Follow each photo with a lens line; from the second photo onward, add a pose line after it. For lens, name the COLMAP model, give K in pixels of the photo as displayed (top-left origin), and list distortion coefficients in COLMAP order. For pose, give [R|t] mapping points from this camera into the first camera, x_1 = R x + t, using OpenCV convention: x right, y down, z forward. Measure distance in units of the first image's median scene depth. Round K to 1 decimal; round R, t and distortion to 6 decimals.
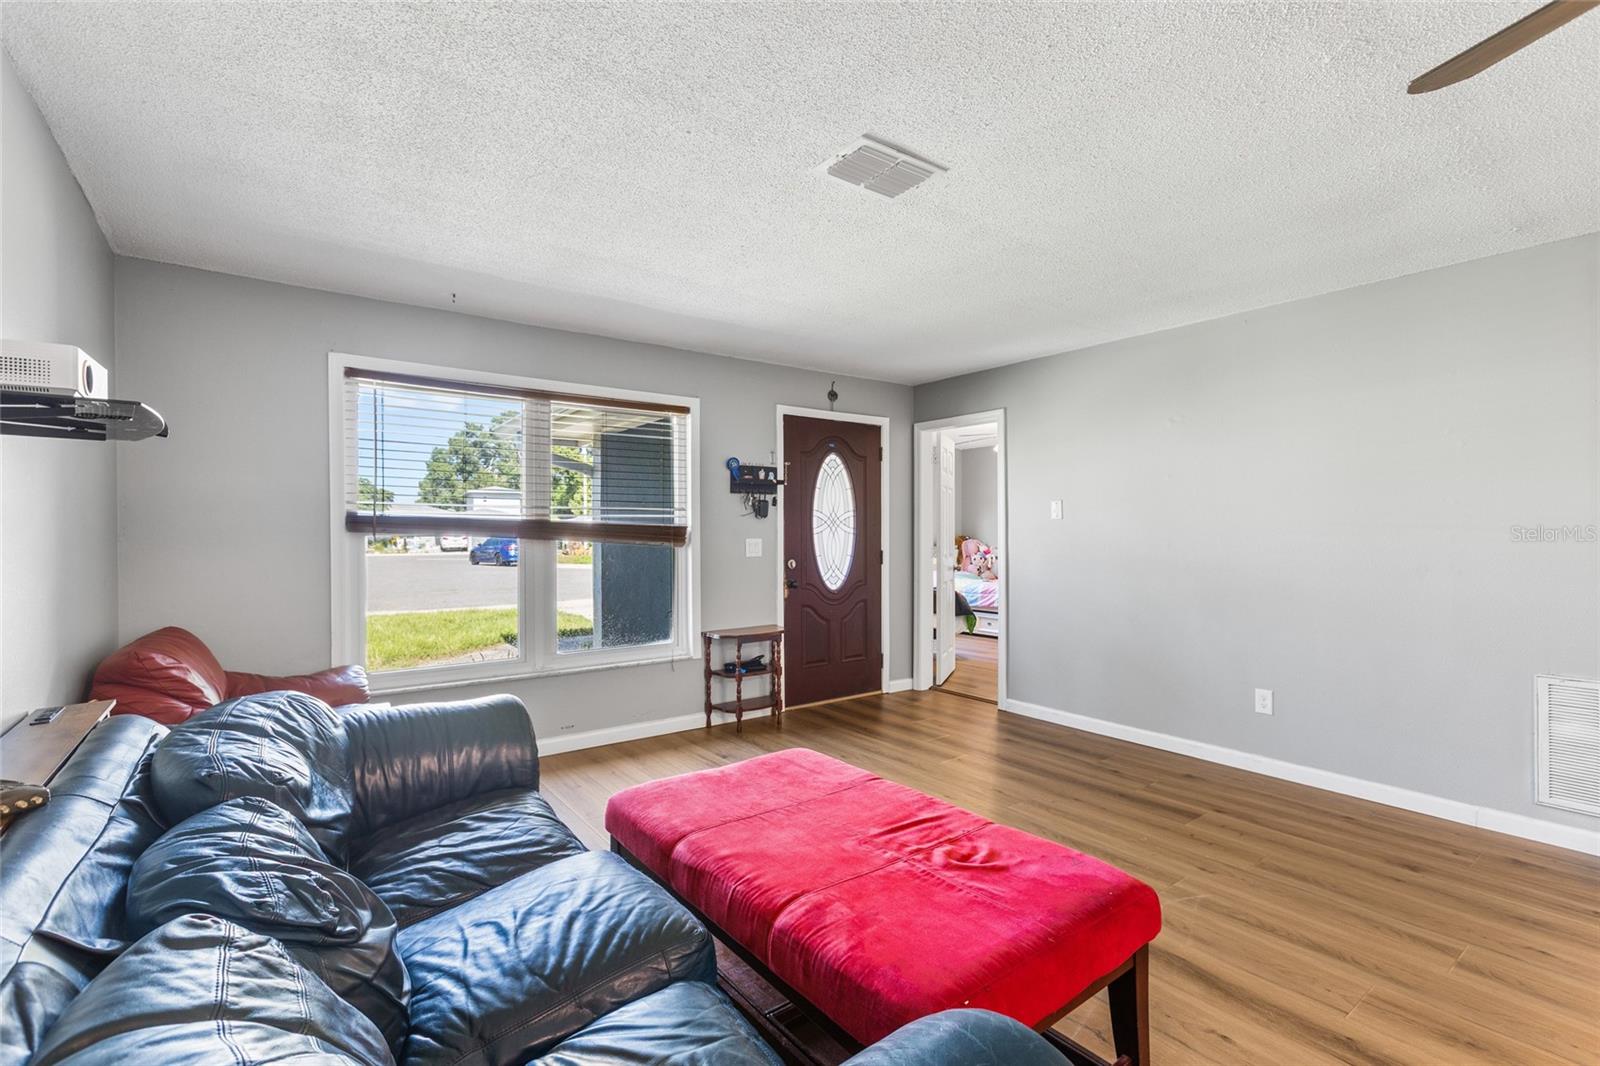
lens RADIAL K [[715.3, 0, 798.3], [0, 715.3, 531.8], [0, 0, 1]] dist [0.008452, -0.002921]
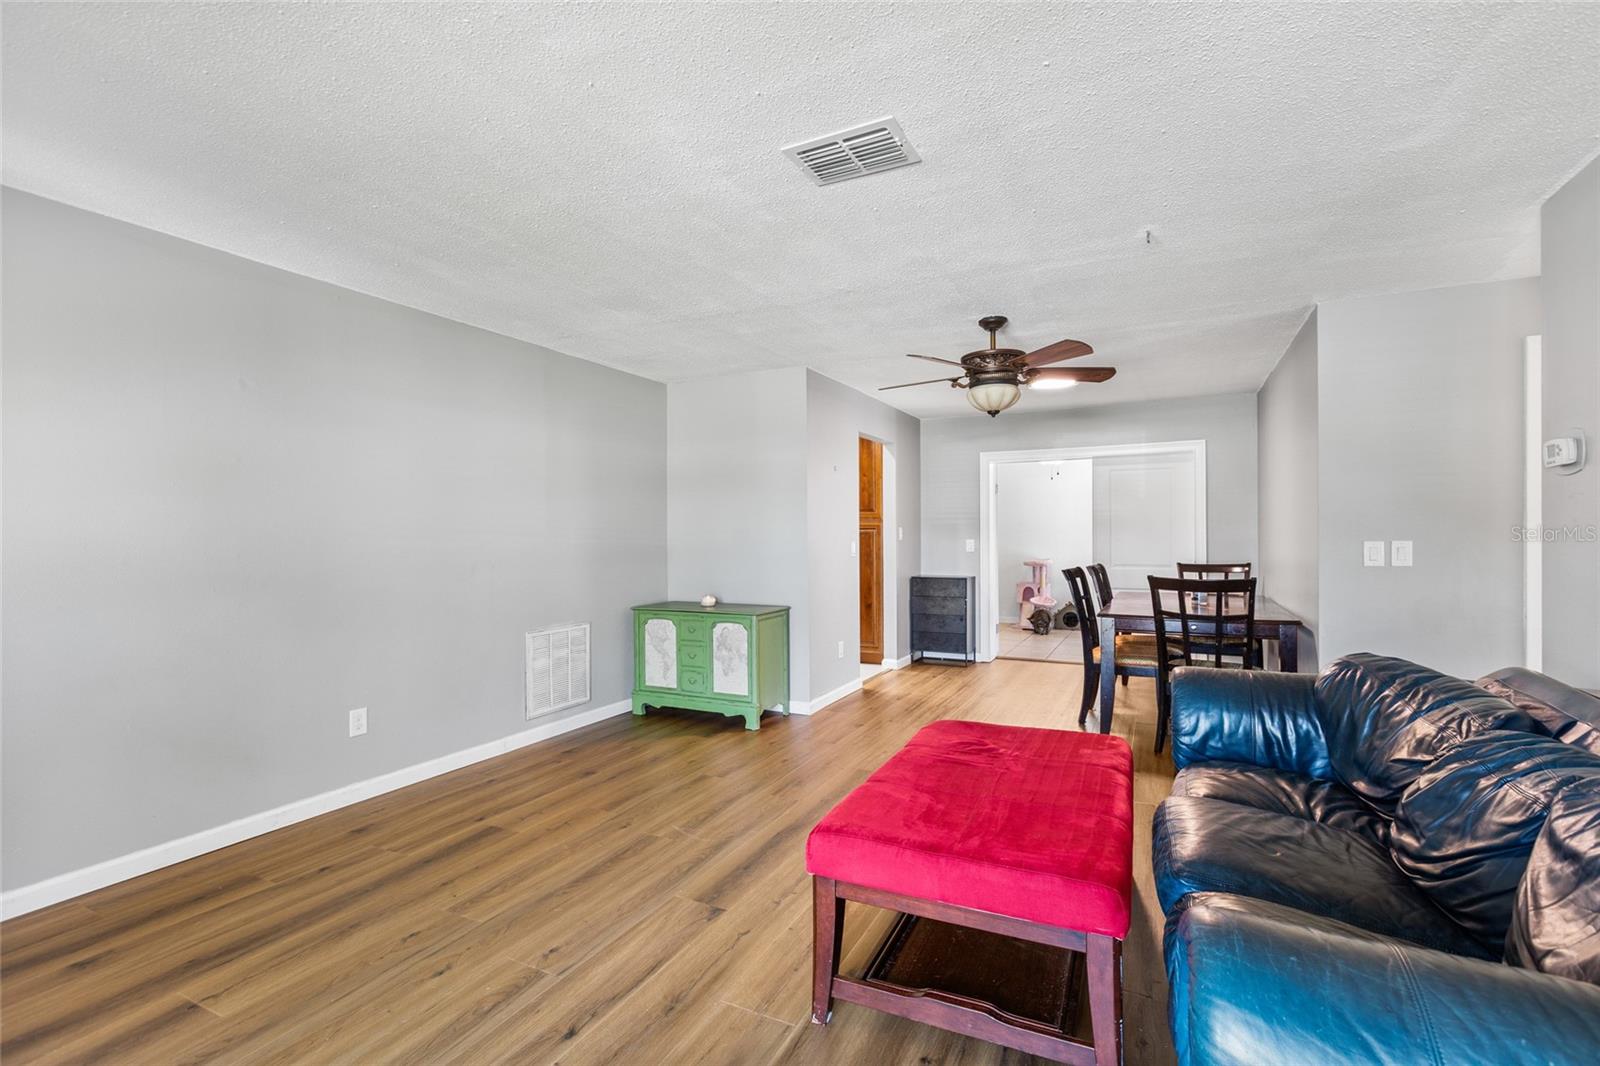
lens RADIAL K [[715.3, 0, 807.1], [0, 715.3, 533.8], [0, 0, 1]] dist [0.008452, -0.002921]
pose [[-0.467790, 0.007912, 0.883804, -0.339401], [0.006559, 0.999963, -0.005481, 0.004033], [-0.883816, 0.003233, -0.467824, 0.727428]]
